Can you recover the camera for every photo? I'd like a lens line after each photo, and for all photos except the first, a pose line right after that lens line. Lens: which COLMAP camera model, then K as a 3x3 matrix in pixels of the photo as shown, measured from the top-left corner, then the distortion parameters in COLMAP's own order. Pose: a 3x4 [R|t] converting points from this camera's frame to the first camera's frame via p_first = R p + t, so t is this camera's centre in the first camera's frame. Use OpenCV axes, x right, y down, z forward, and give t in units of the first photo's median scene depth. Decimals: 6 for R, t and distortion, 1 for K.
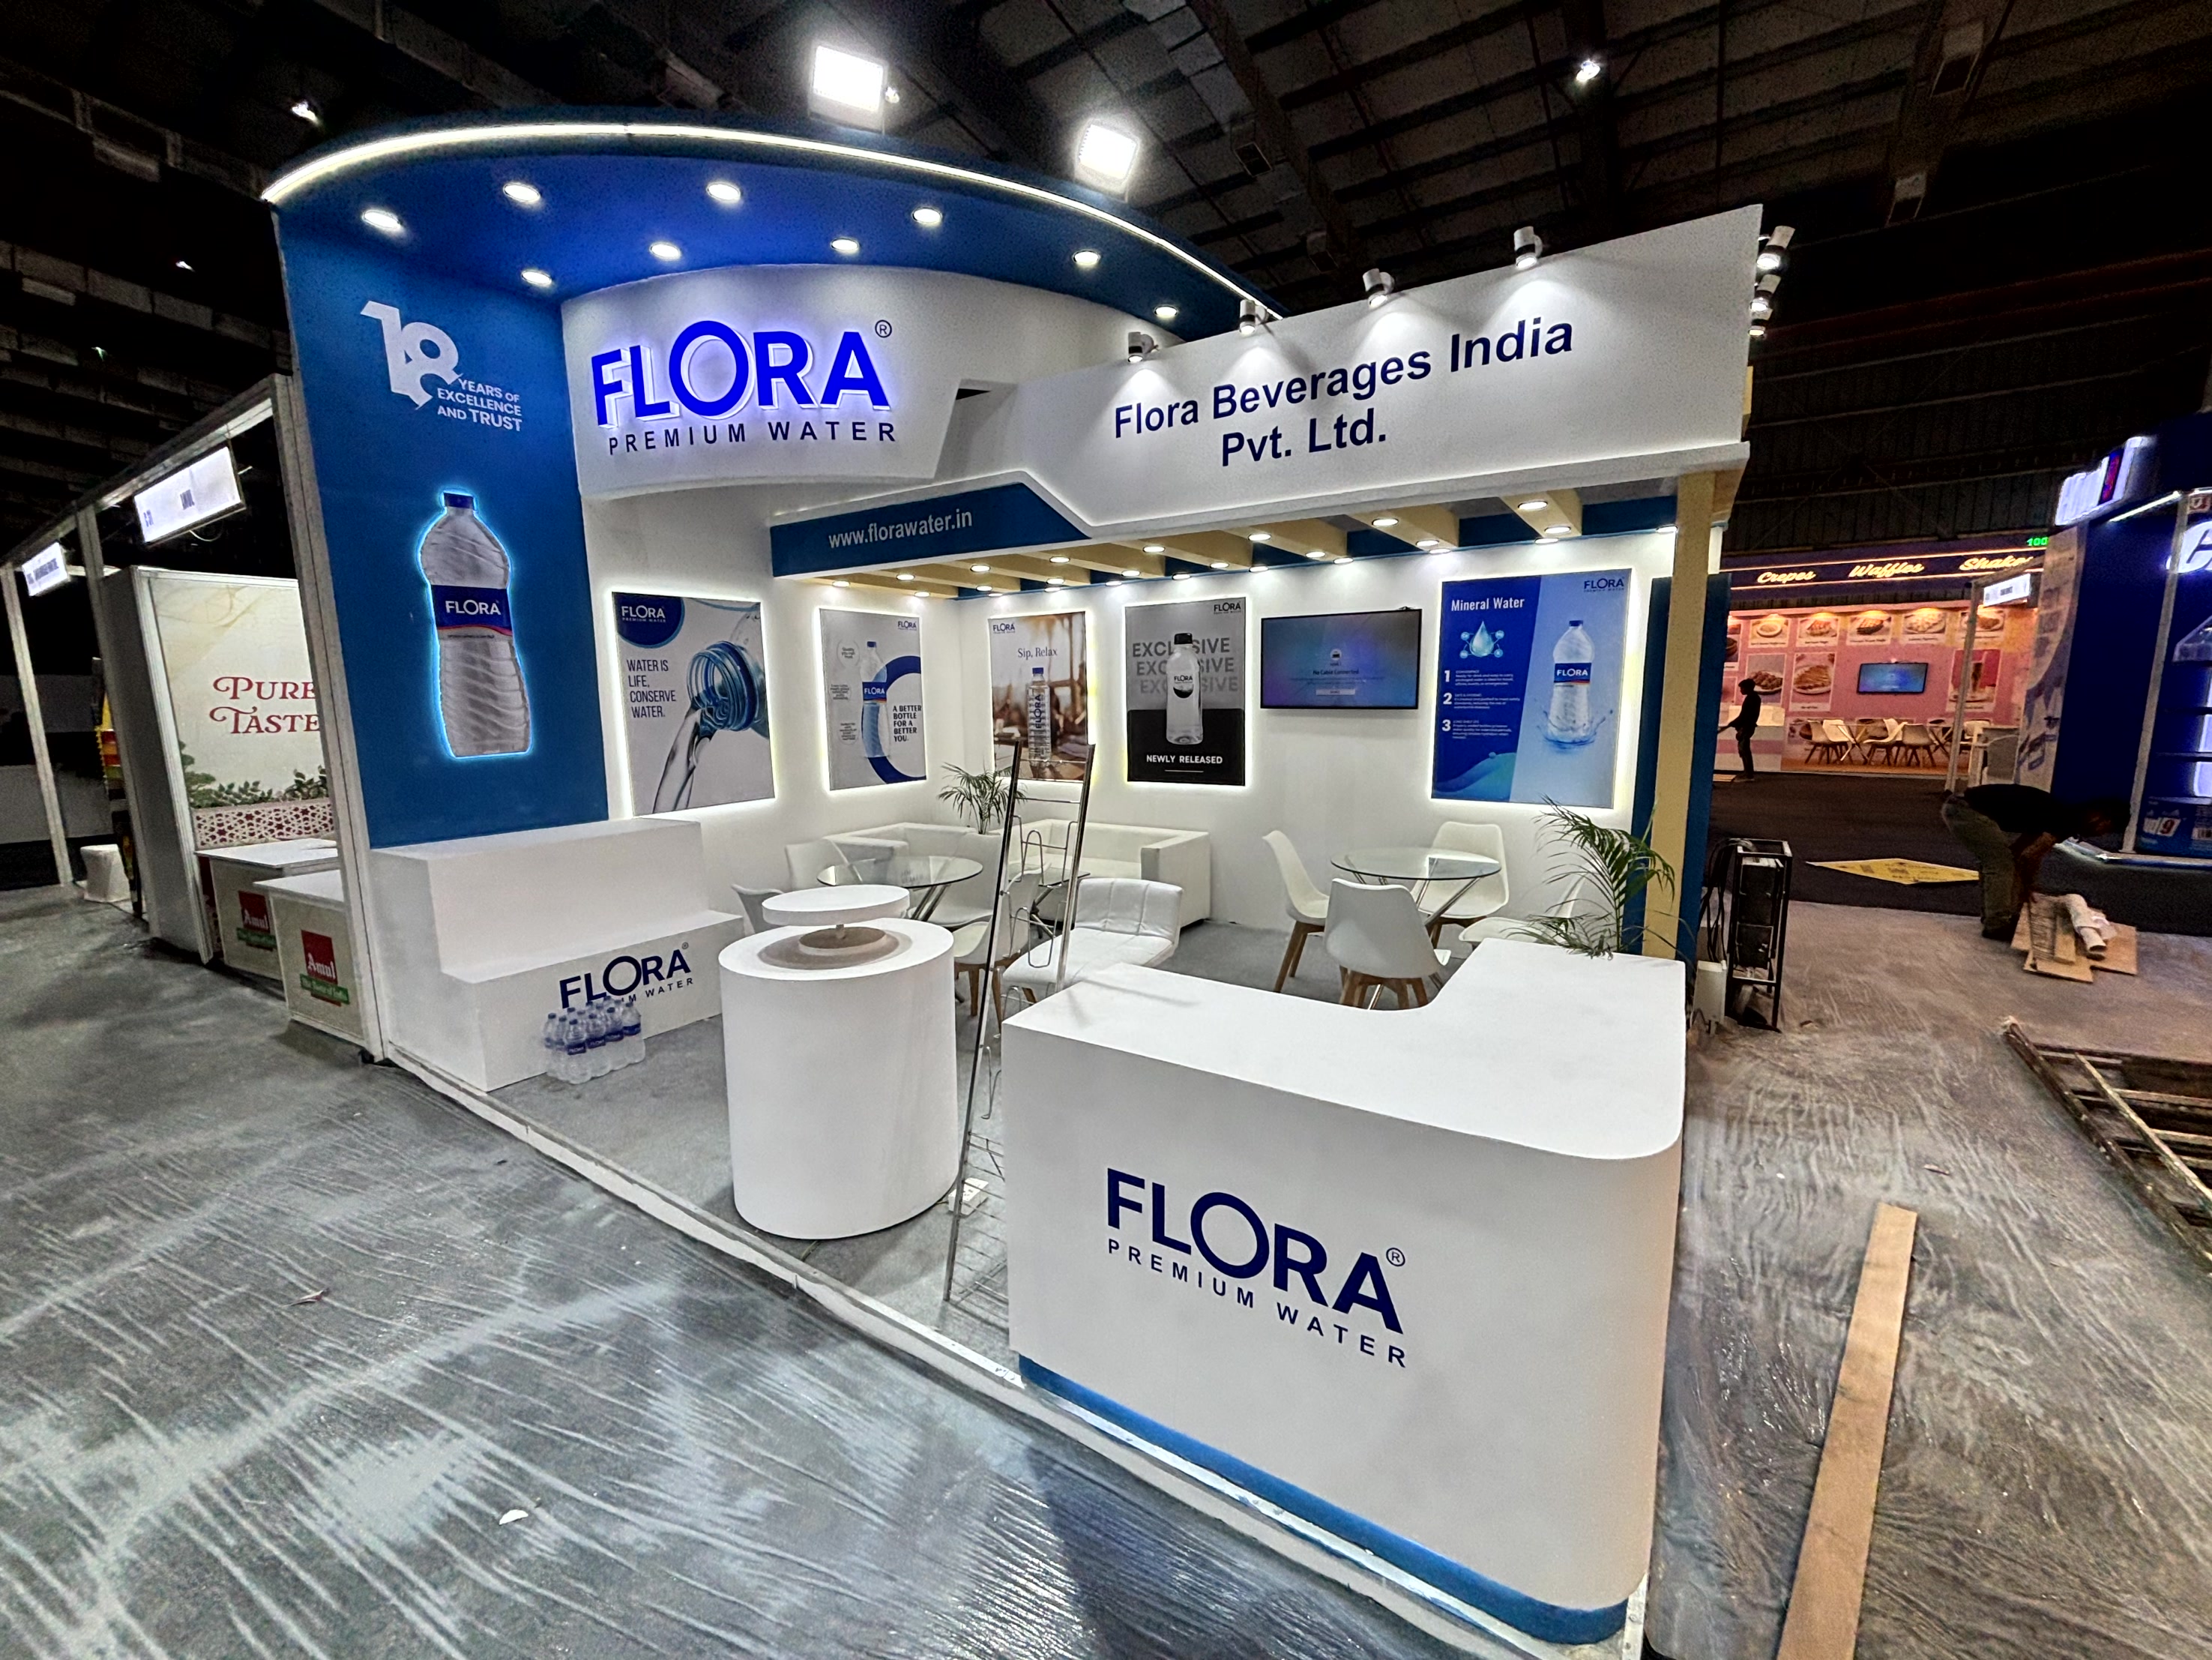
lens RADIAL K [[892.8, 0, 1099.2], [0, 892.8, 831.2], [0, 0, 1]] dist [-0.003471, 0.001824]
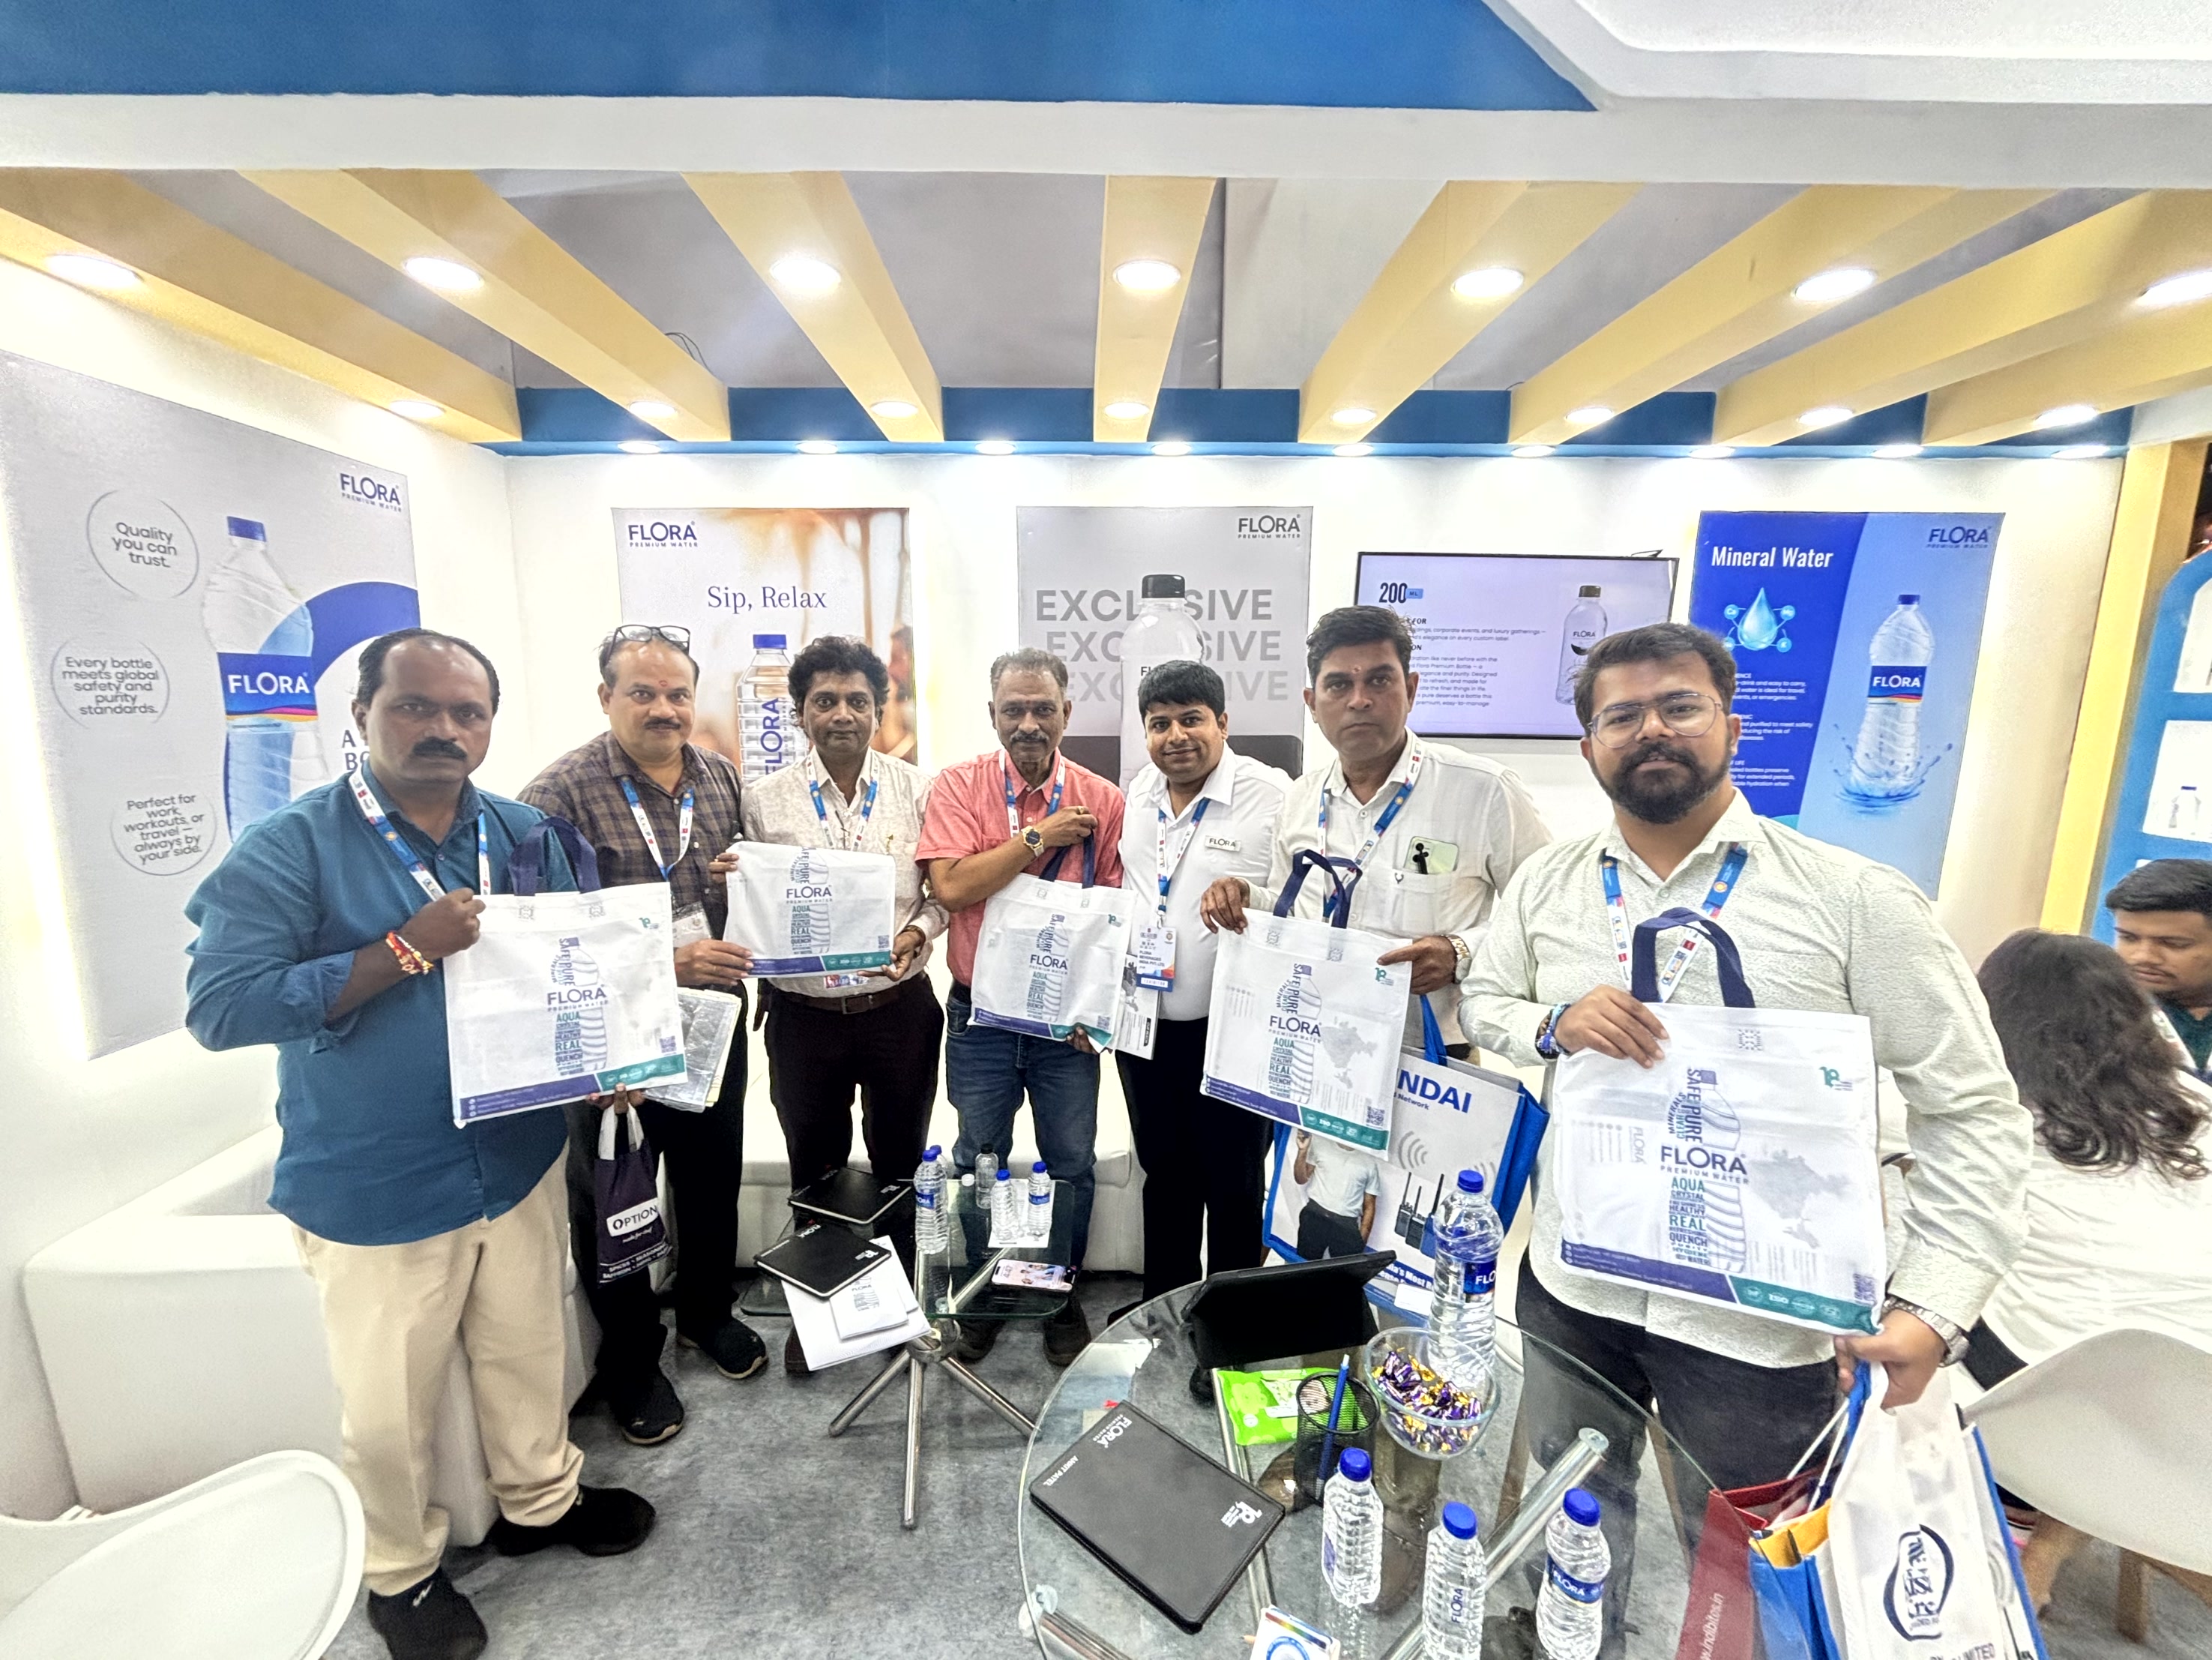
lens RADIAL K [[892.8, 0, 1094.4], [0, 892.8, 833.7], [0, 0, 1]] dist [-0.003471, 0.001824]
pose [[0.827954, -0.072945, 0.556031, -0.278340], [0.067935, 0.997248, 0.029671, -0.139532], [-0.556666, 0.013208, 0.830631, 0.859878]]
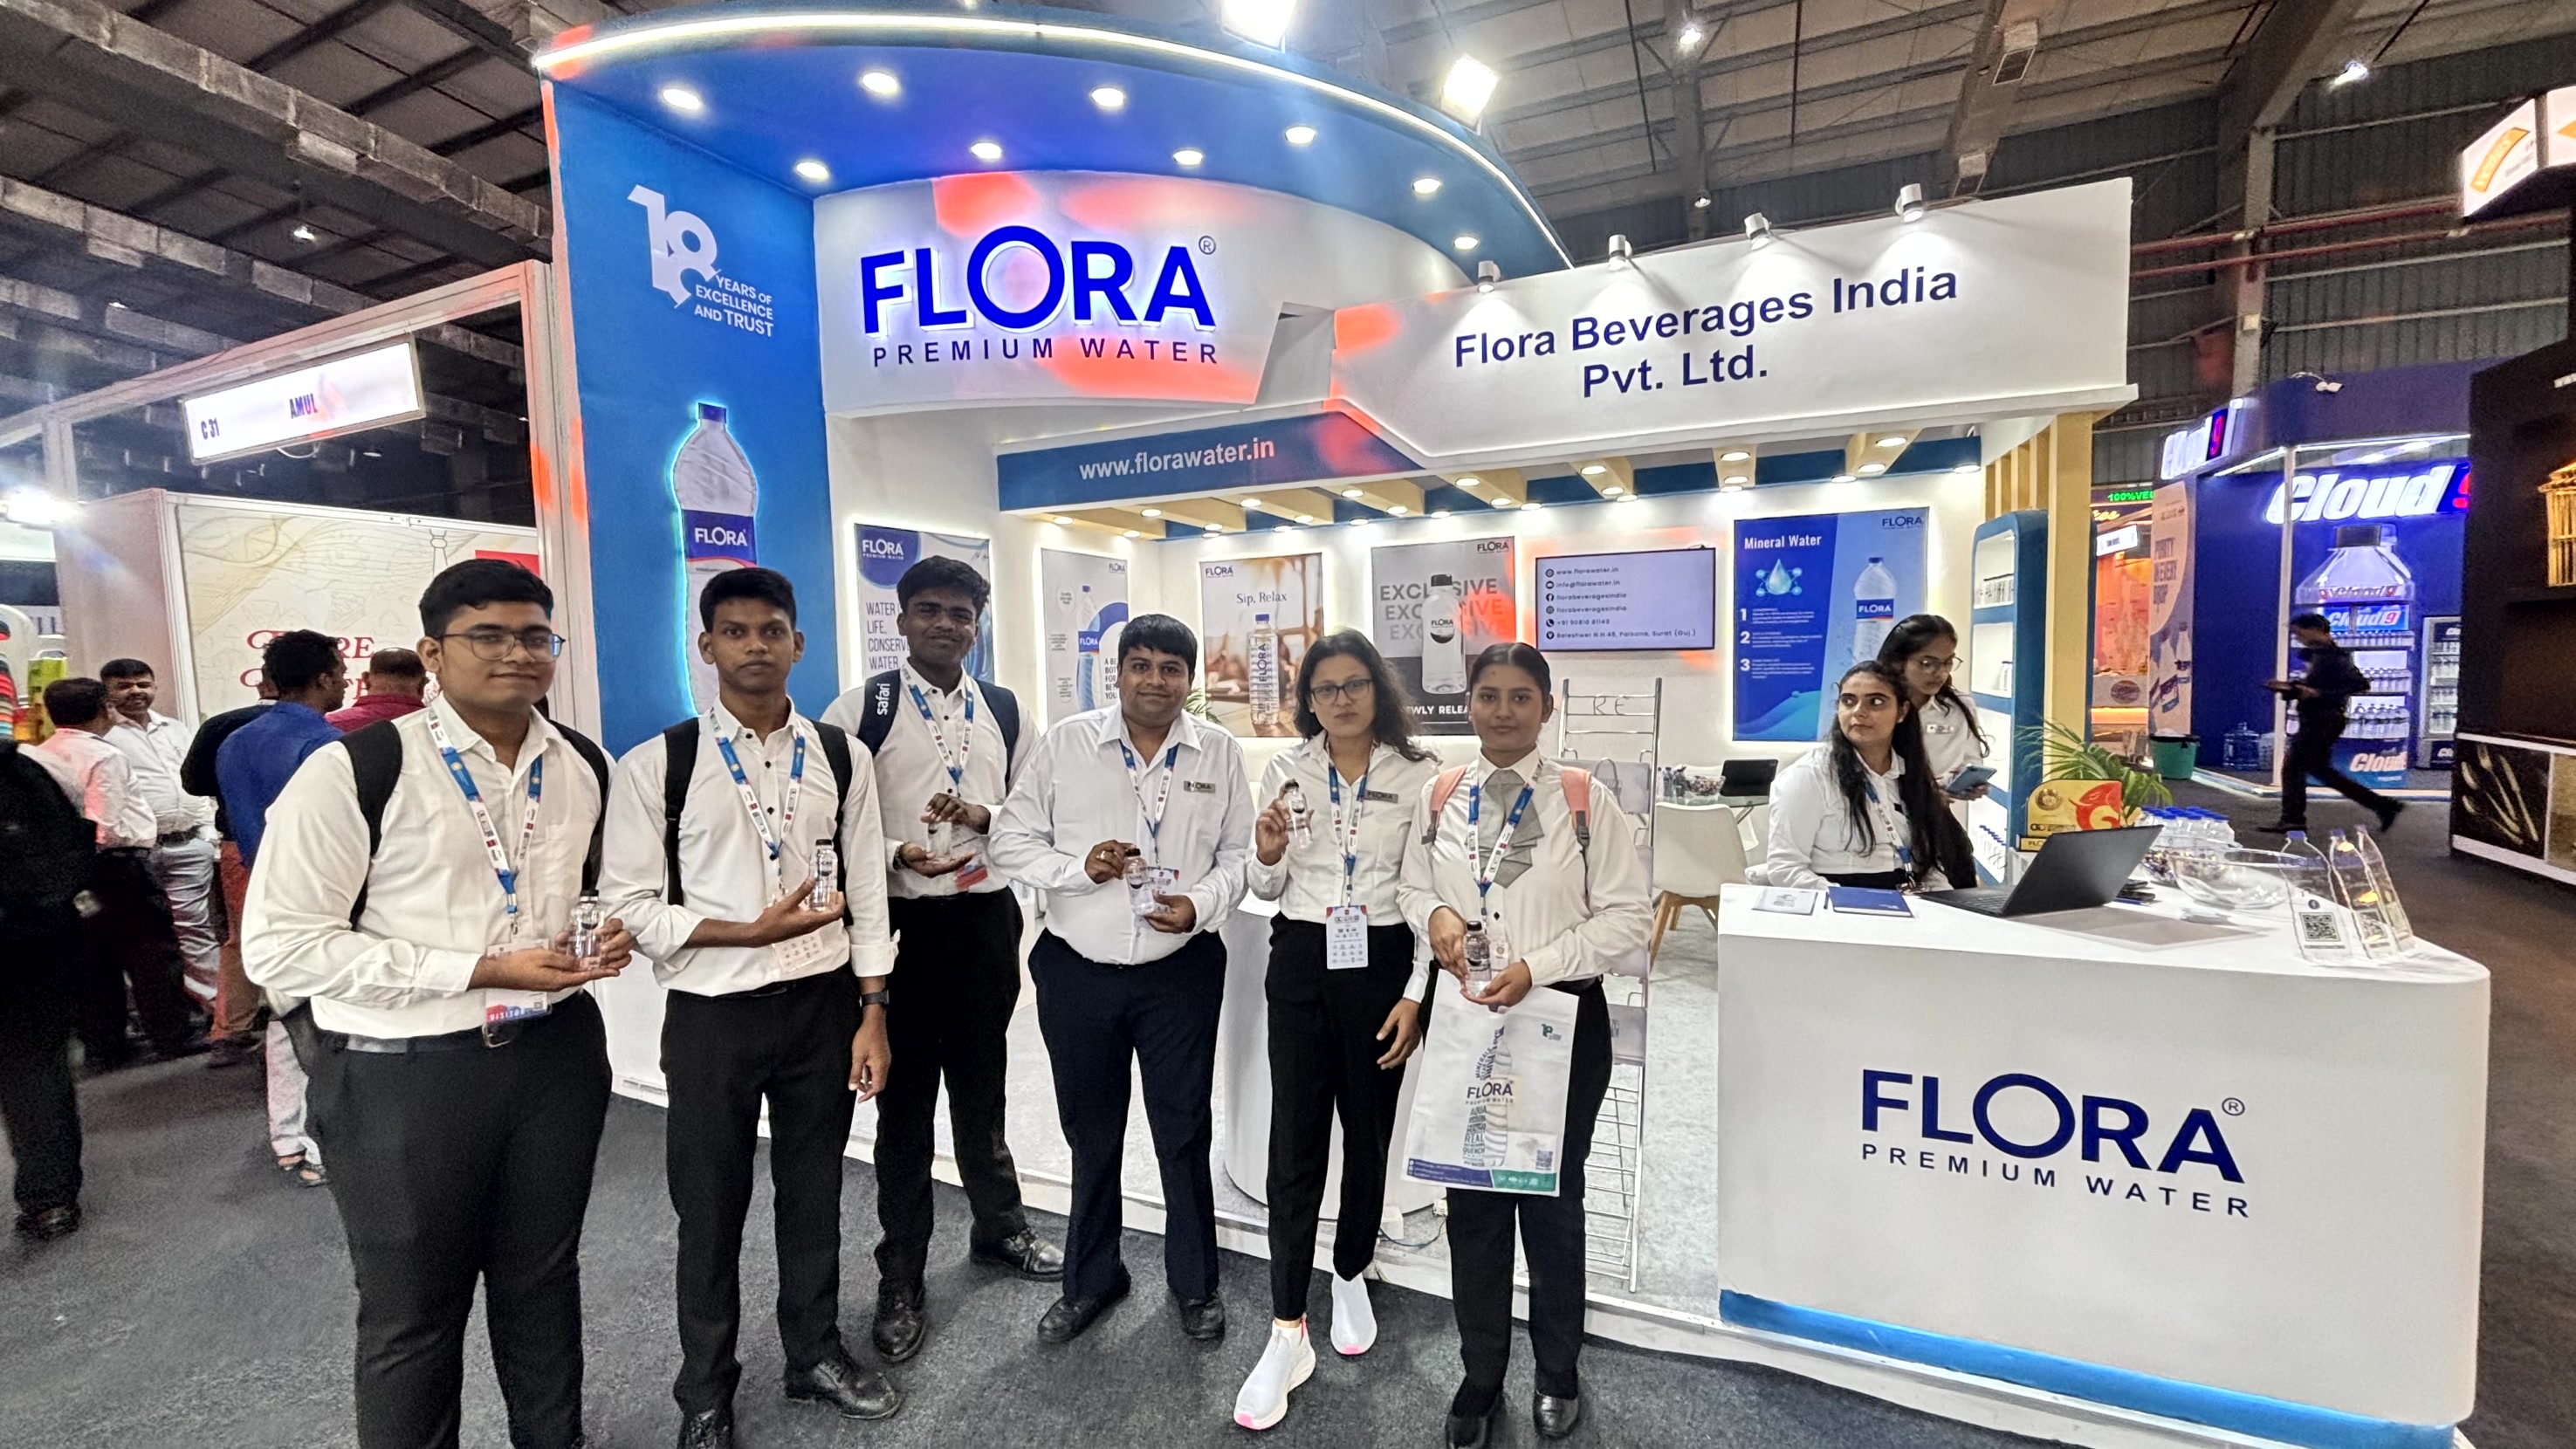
lens RADIAL K [[1040.0, 0, 1275.5], [0, 1040.0, 726.3], [0, 0, 1]] dist [-0.002891, 0.001297]
pose [[0.987180, -0.023268, 0.157906, -0.340019], [0.037587, 0.995384, -0.088308, 0.032535], [-0.155122, 0.093111, 0.983498, -0.028045]]
